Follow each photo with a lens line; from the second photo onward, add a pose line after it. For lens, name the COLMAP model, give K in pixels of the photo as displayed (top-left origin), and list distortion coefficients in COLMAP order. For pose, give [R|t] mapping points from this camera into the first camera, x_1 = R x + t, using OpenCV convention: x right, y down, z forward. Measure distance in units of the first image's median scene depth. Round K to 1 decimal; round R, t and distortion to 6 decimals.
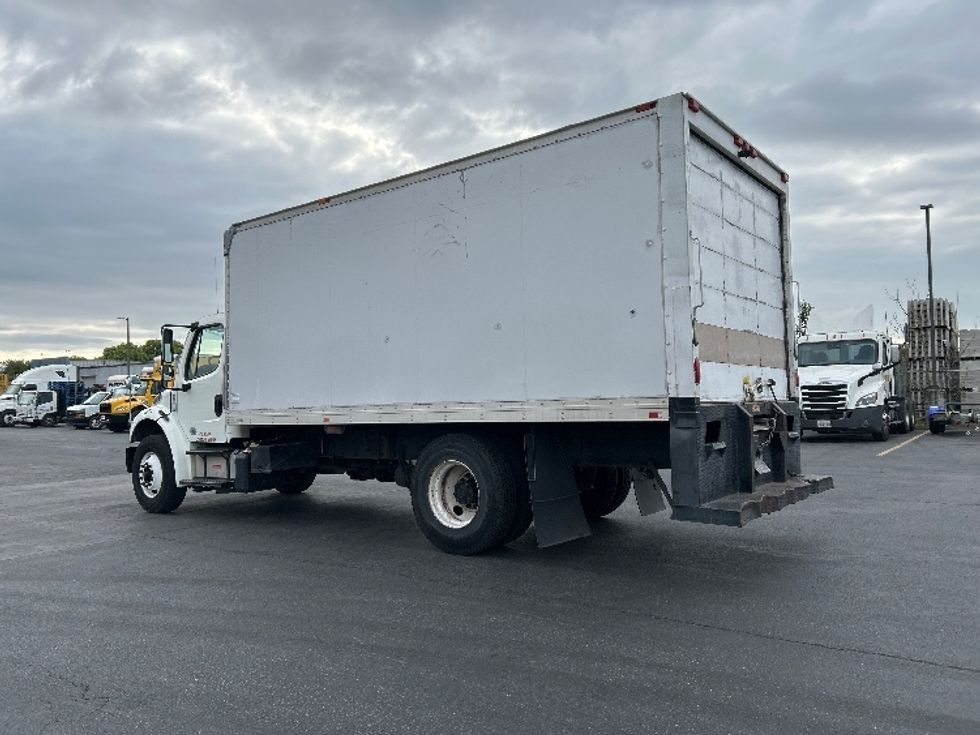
lens RADIAL K [[737.2, 0, 488.0], [0, 737.2, 368.4], [0, 0, 1]] dist [0.035864, -0.020712]
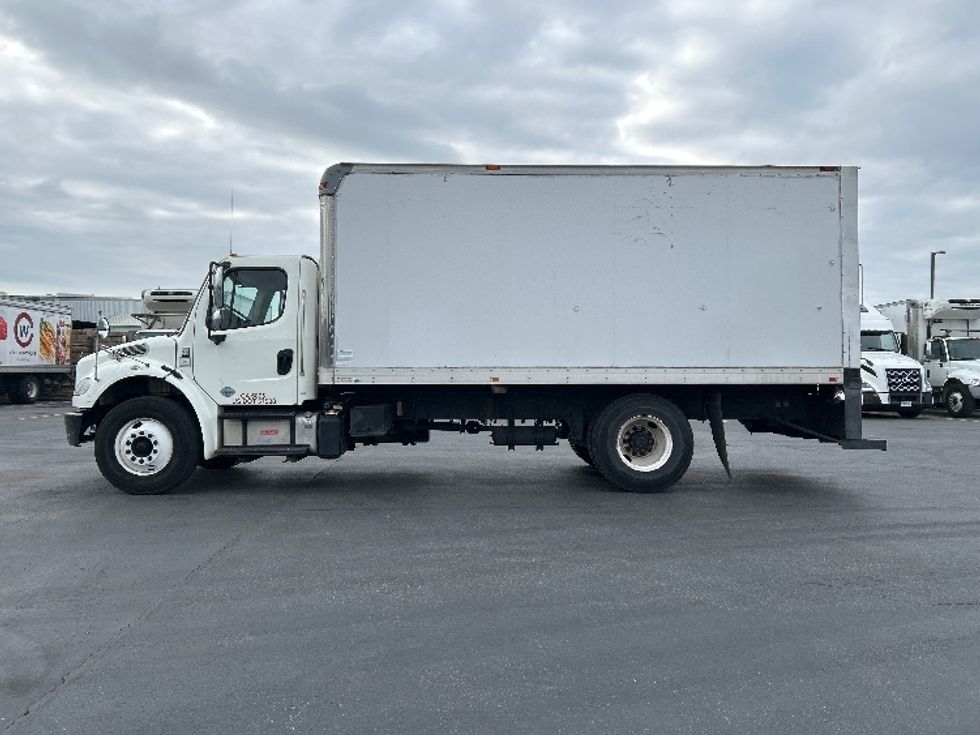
lens RADIAL K [[737.2, 0, 497.9], [0, 737.2, 367.6], [0, 0, 1]] dist [0.035864, -0.020712]
pose [[0.768195, 0.037456, 0.639120, -0.748979], [-0.051630, 0.998660, 0.003530, 0.041478], [-0.638131, -0.035709, 0.769099, 0.171290]]
